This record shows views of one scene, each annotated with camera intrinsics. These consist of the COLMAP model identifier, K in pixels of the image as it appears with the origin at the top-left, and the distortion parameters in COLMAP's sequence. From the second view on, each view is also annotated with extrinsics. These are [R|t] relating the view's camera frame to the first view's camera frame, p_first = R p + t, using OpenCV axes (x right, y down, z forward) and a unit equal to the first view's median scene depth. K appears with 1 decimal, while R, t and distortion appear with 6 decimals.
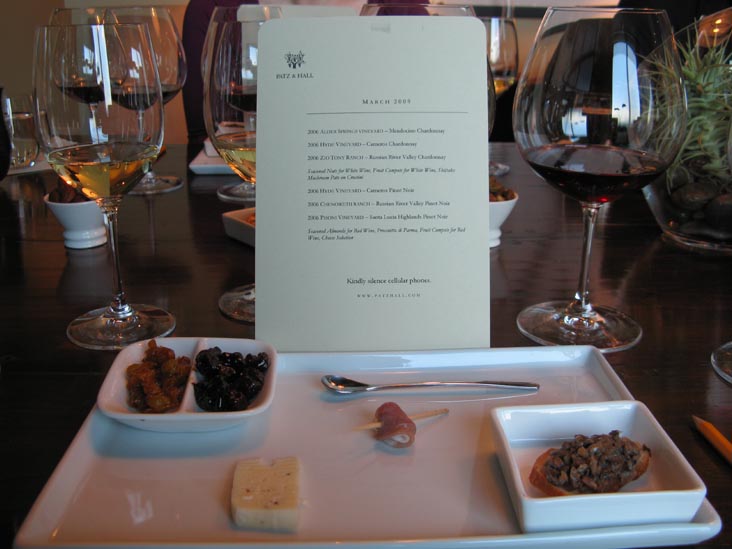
lens RADIAL K [[749.4, 0, 366.0], [0, 749.4, 274.5], [0, 0, 1]] dist [-0.182404, 0.005395]
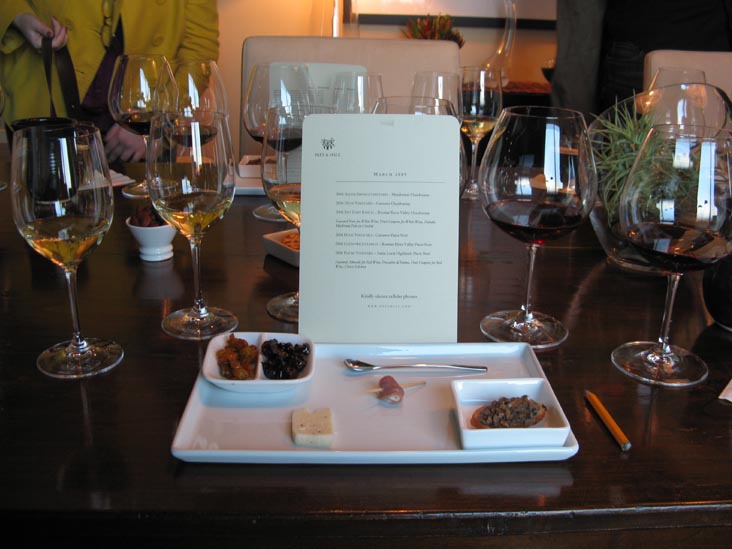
lens RADIAL K [[749.4, 0, 366.0], [0, 749.4, 274.5], [0, 0, 1]] dist [-0.182404, 0.005395]
pose [[0.999805, 0.018434, -0.007088, -0.006466], [-0.018374, 0.999795, 0.008448, -0.049843], [0.007242, -0.008316, 0.999939, -0.517819]]
